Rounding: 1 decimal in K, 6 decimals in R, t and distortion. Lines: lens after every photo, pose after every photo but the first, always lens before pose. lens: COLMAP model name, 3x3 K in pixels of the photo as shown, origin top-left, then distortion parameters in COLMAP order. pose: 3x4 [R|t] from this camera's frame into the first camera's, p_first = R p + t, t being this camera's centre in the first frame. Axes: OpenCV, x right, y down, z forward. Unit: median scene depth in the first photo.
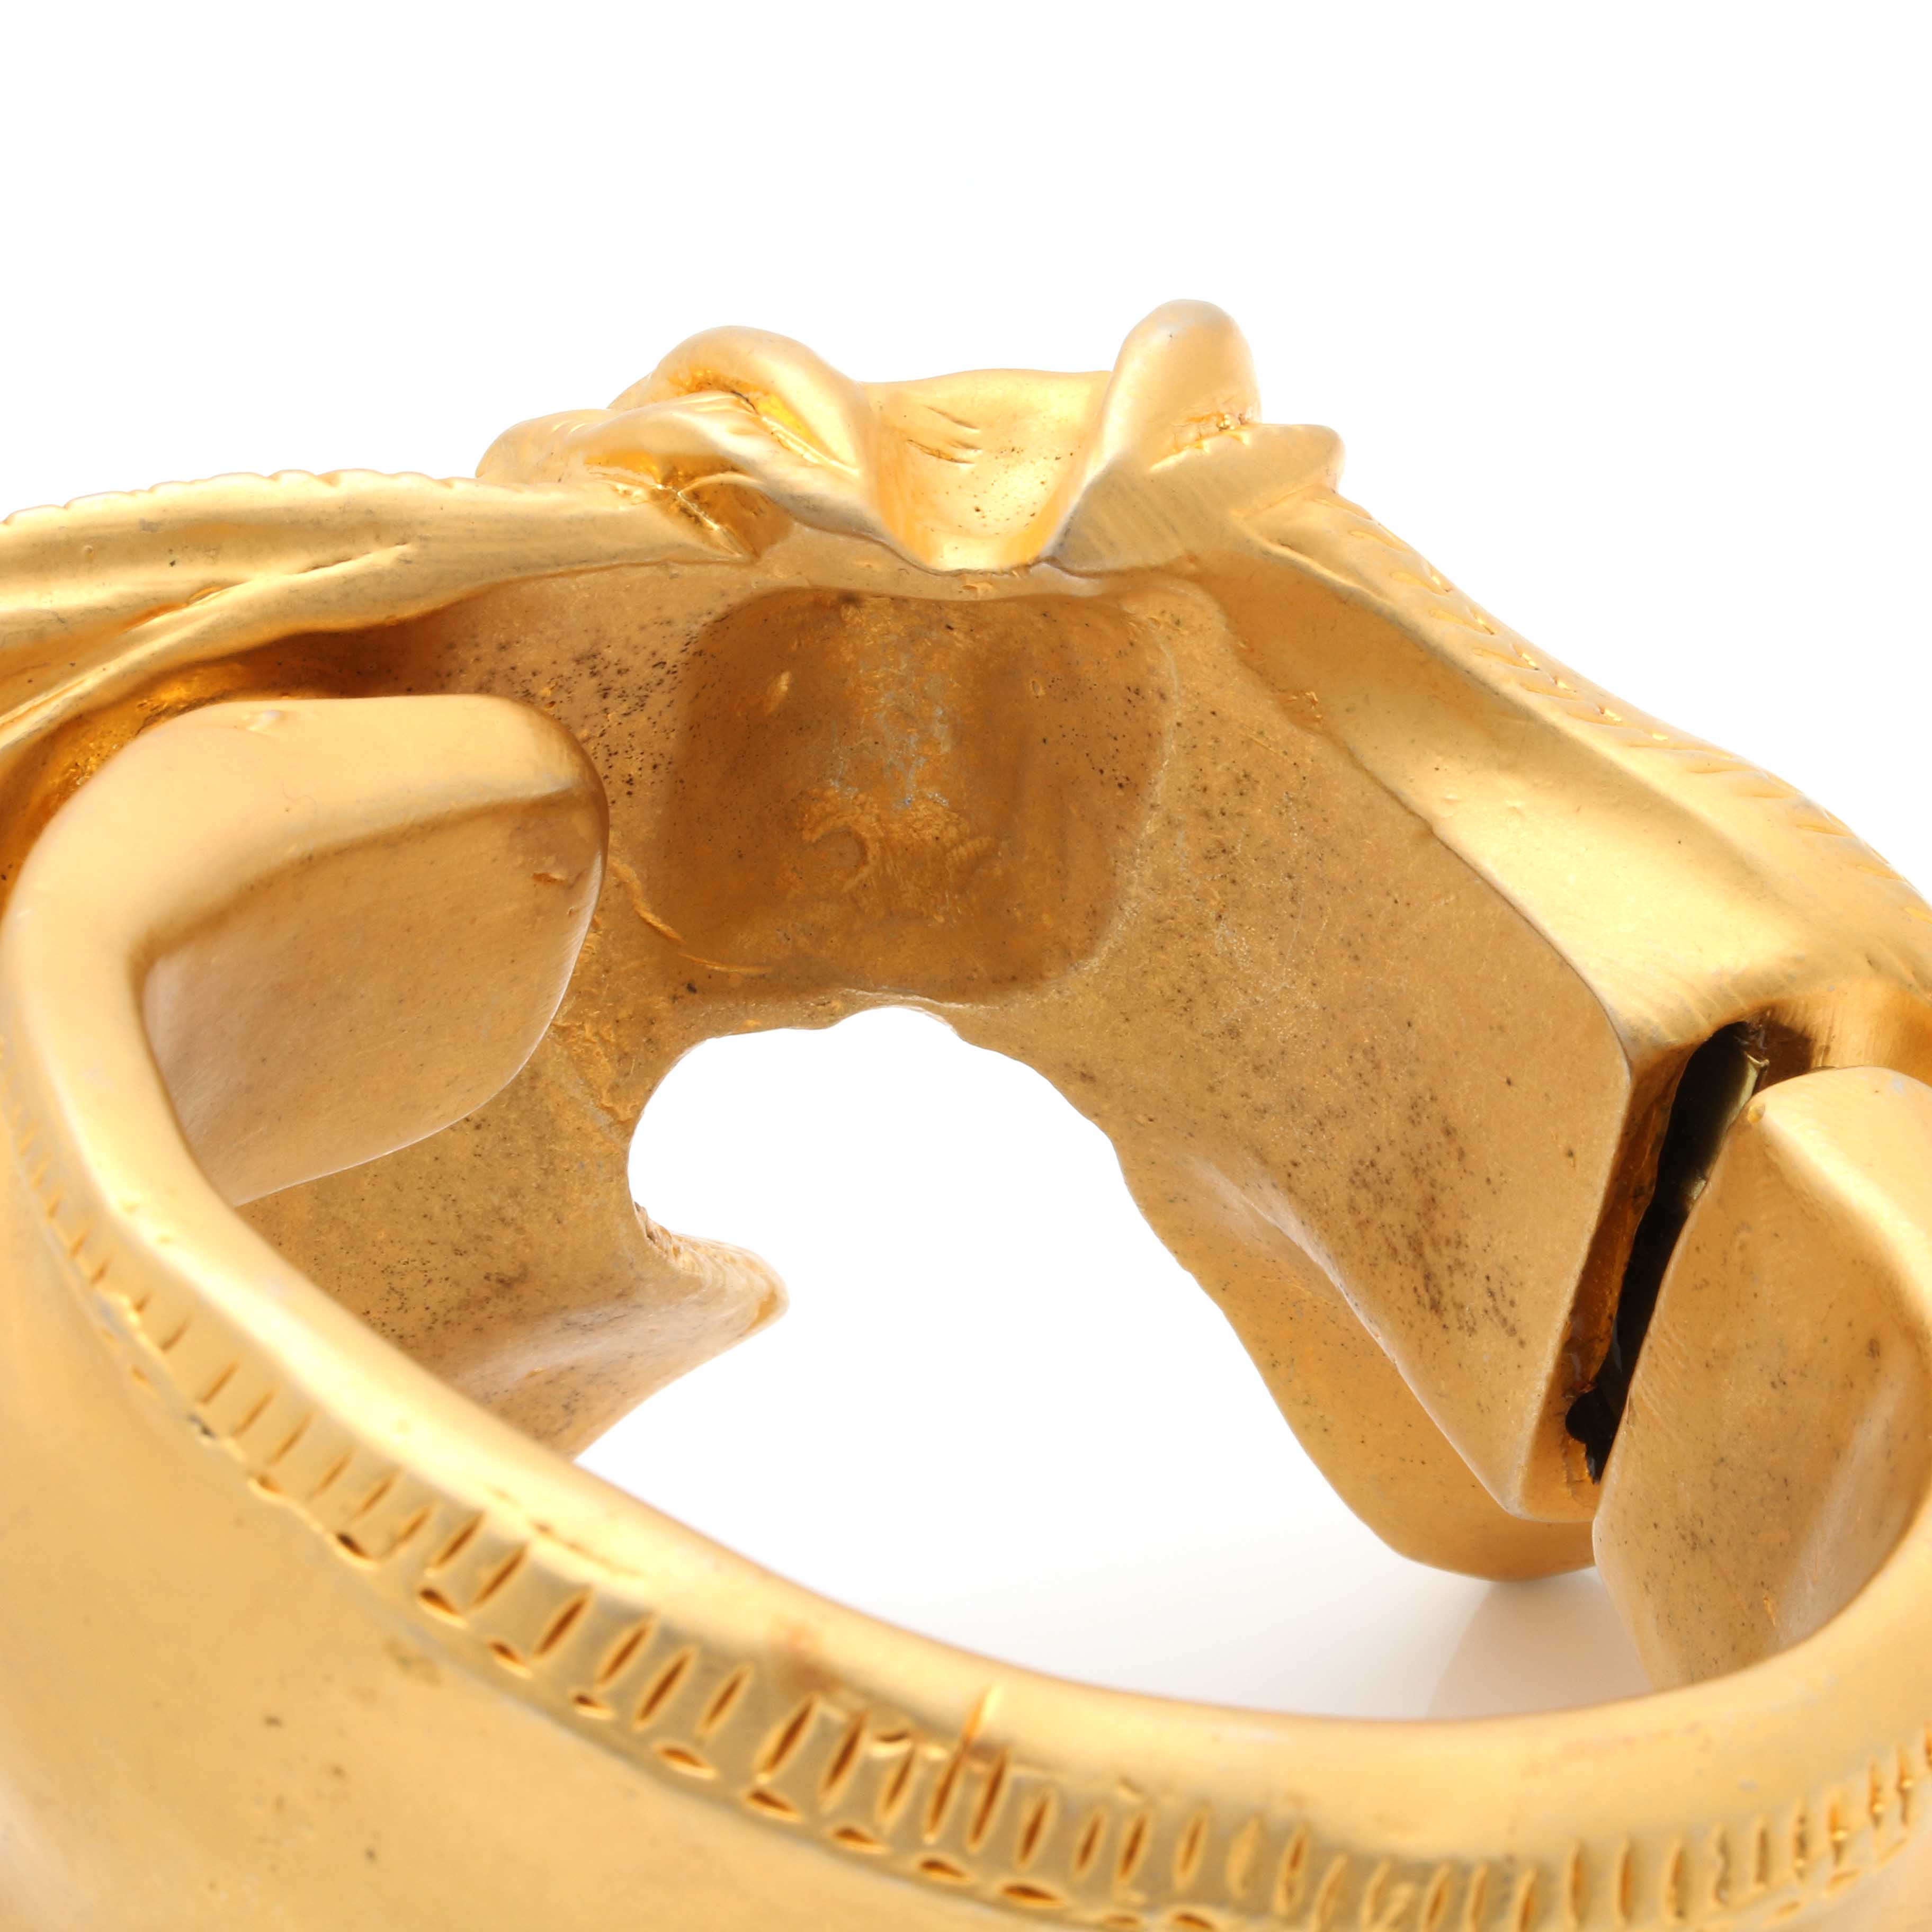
lens RADIAL K [[12435.8, 0, 971.2], [0, 12435.8, 963.6], [0, 0, 1]] dist [-0.064093, 0.000000]
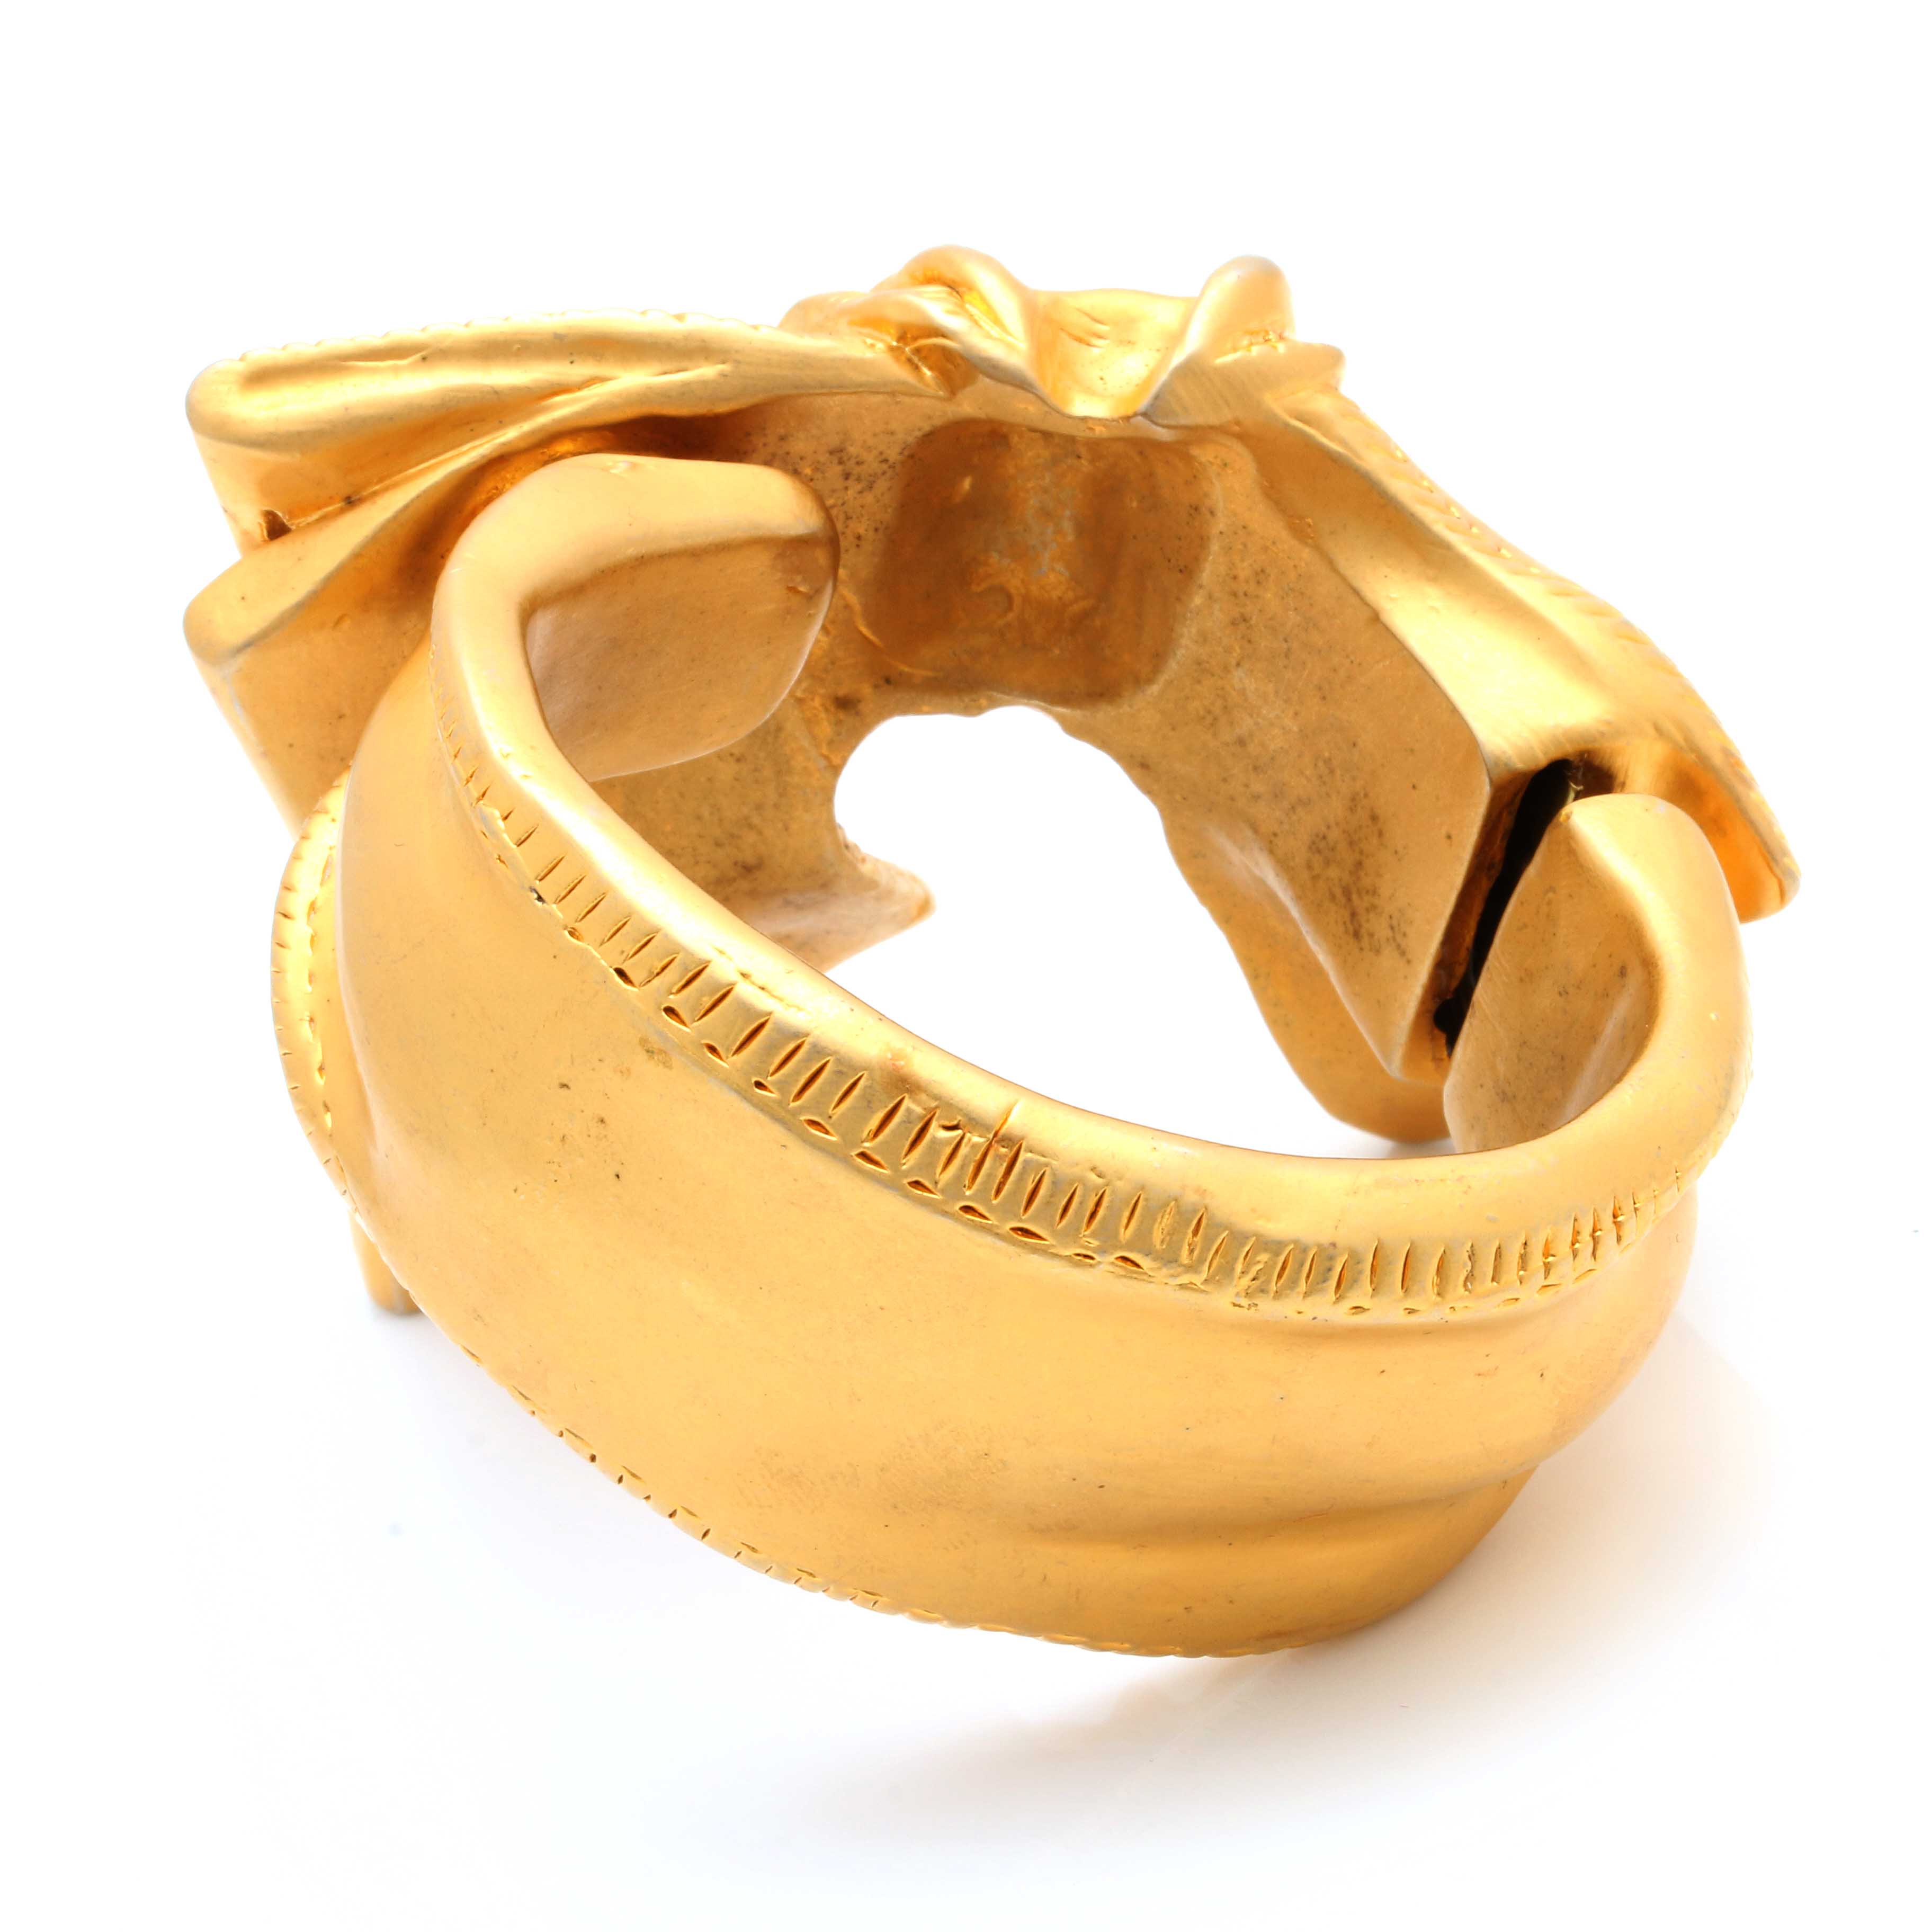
lens RADIAL K [[12435.8, 0, 962.2], [0, 12435.8, 968.5], [0, 0, 1]] dist [-0.064093, 0.000000]
pose [[0.994954, 0.095632, -0.030334, 0.036828], [-0.095709, 0.995409, -0.001098, 0.038881], [0.030090, 0.003996, 0.999539, -0.523973]]
